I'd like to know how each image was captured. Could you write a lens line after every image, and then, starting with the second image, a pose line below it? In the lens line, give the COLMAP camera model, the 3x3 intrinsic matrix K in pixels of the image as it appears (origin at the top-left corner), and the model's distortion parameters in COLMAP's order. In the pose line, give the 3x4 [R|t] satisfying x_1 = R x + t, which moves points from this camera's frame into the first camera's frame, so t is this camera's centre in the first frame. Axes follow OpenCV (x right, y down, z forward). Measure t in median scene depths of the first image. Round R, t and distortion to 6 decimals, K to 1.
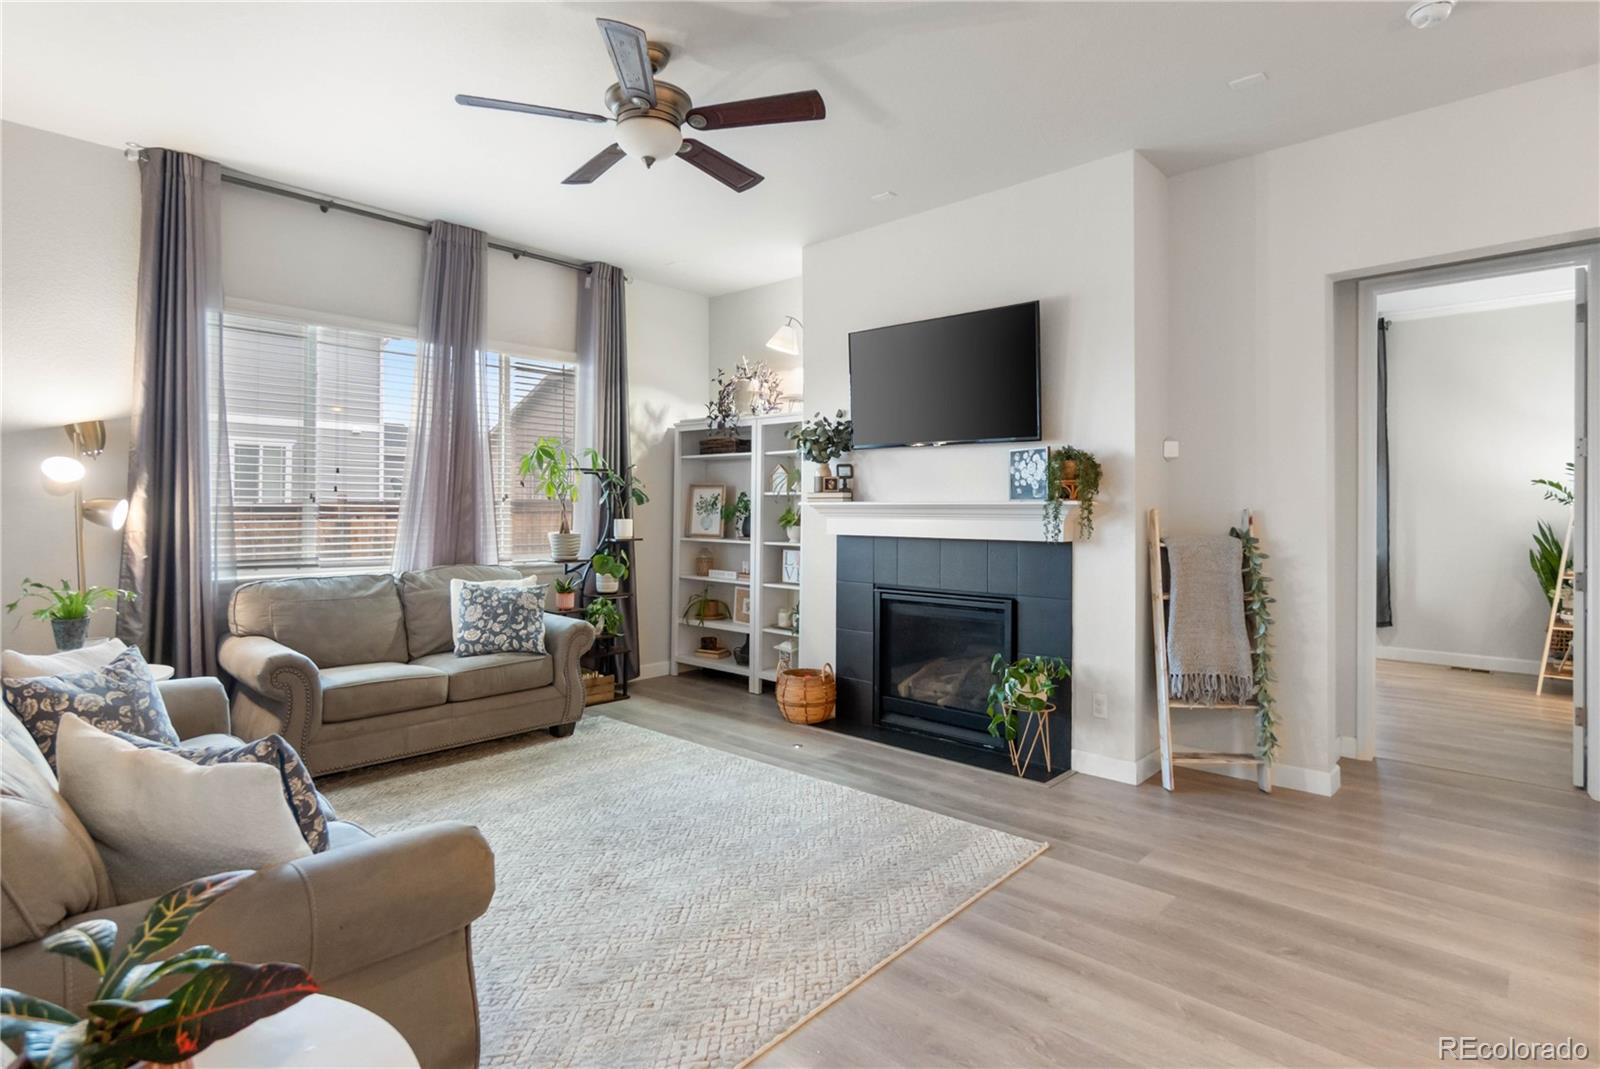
lens RADIAL K [[785.6, 0, 797.2], [0, 785.6, 517.6], [0, 0, 1]] dist [-0.004032, -0.000477]
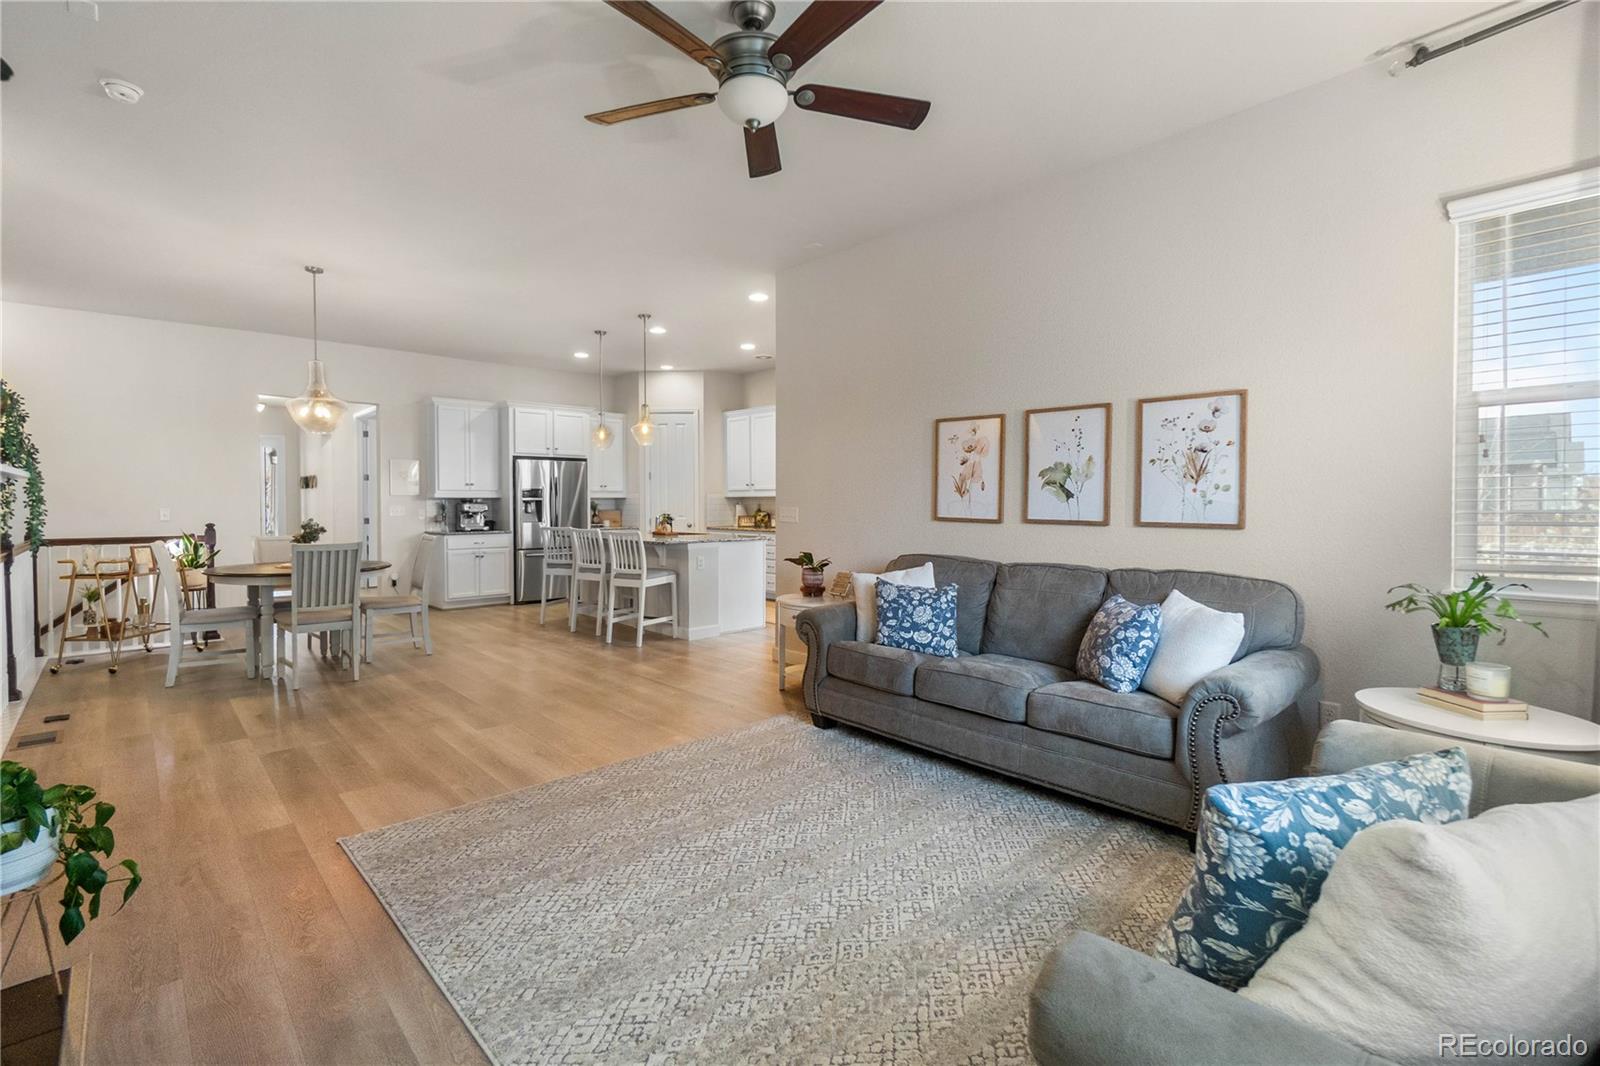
lens RADIAL K [[707.4, 0, 808.8], [0, 707.4, 524.4], [0, 0, 1]] dist [-0.000879, -0.000043]
pose [[-0.997808, -0.005802, 0.065915, -0.323948], [-0.002904, 0.999028, 0.043980, -0.010060], [-0.066106, 0.043692, -0.996856, 1.884149]]
